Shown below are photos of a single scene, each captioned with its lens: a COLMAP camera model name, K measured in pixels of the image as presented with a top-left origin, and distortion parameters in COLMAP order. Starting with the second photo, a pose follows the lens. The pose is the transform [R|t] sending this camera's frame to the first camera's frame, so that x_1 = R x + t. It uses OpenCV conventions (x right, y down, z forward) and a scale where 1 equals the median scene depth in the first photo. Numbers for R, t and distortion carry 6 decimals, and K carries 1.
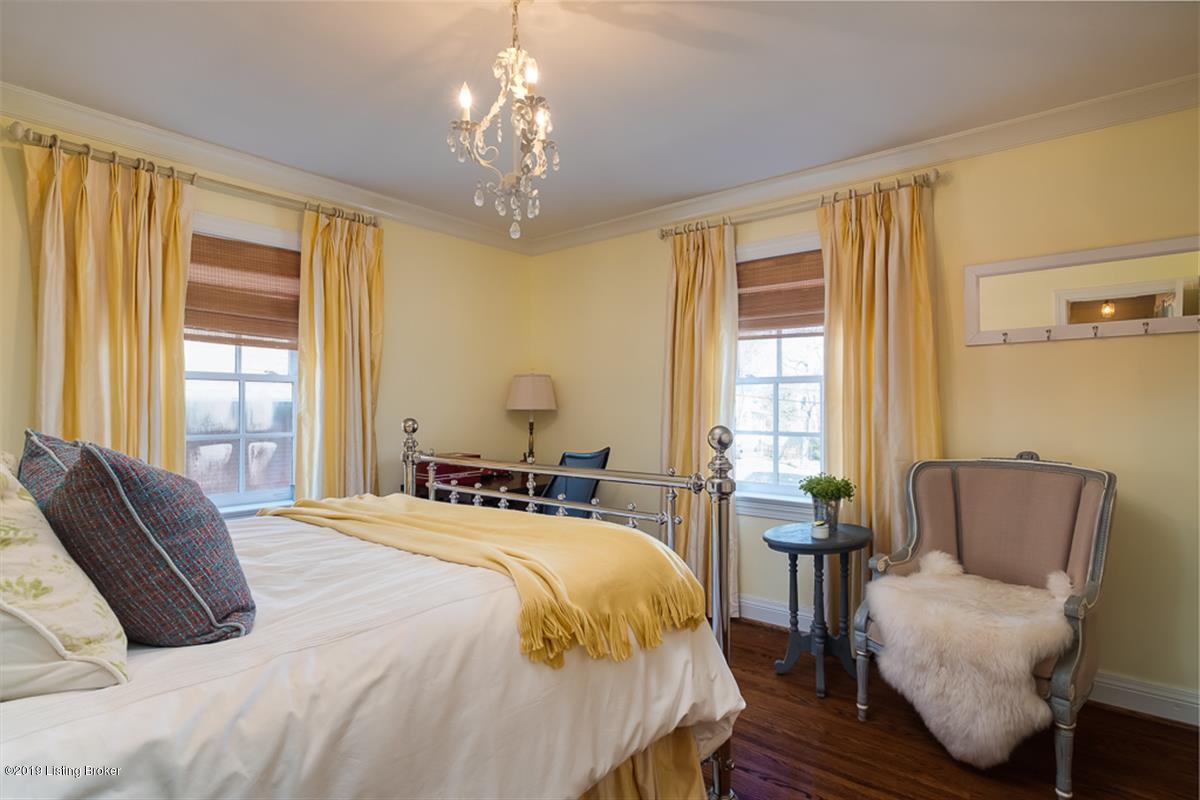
lens RADIAL K [[601.5, 0, 600.0], [0, 601.5, 400.0], [0, 0, 1]] dist [0.000408, -0.000288]
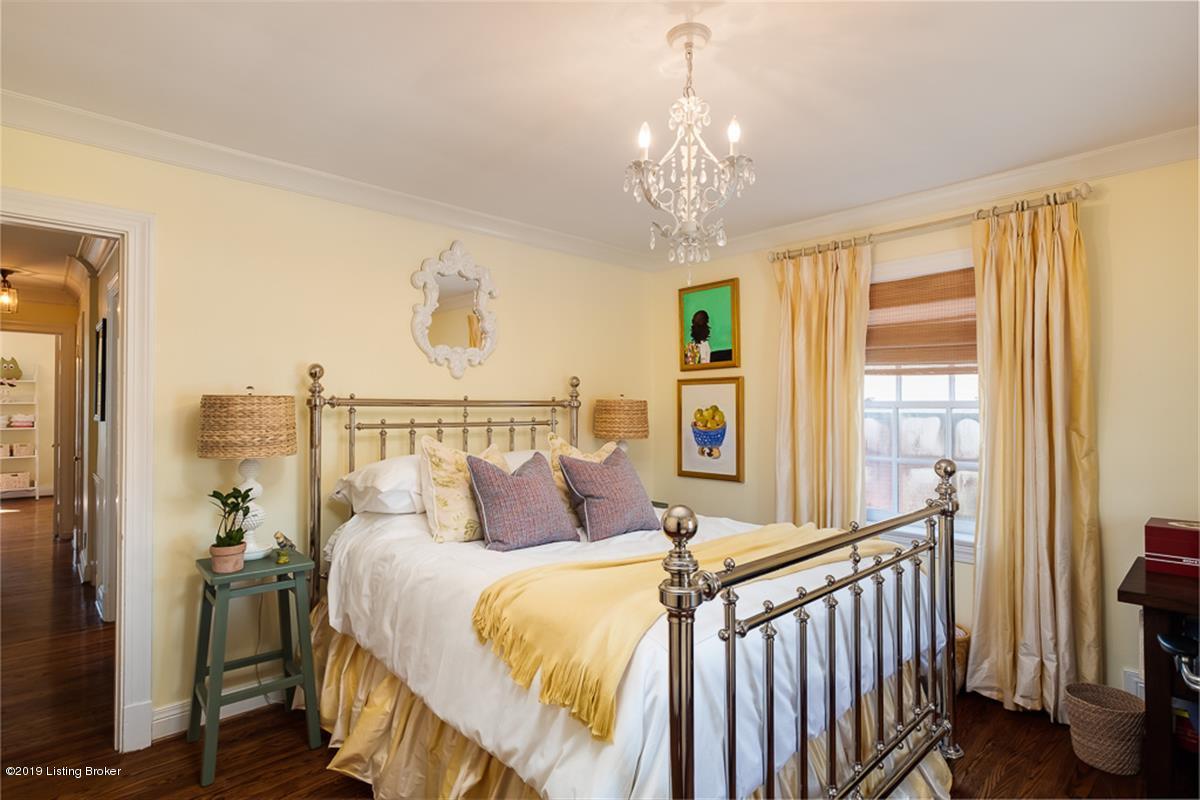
lens RADIAL K [[601.5, 0, 600.0], [0, 601.5, 400.0], [0, 0, 1]] dist [0.000408, -0.000288]
pose [[-0.132562, -0.006652, -0.991152, 0.508741], [0.003397, 0.999969, -0.007165, -0.042485], [0.991169, -0.004317, -0.132535, 0.580792]]
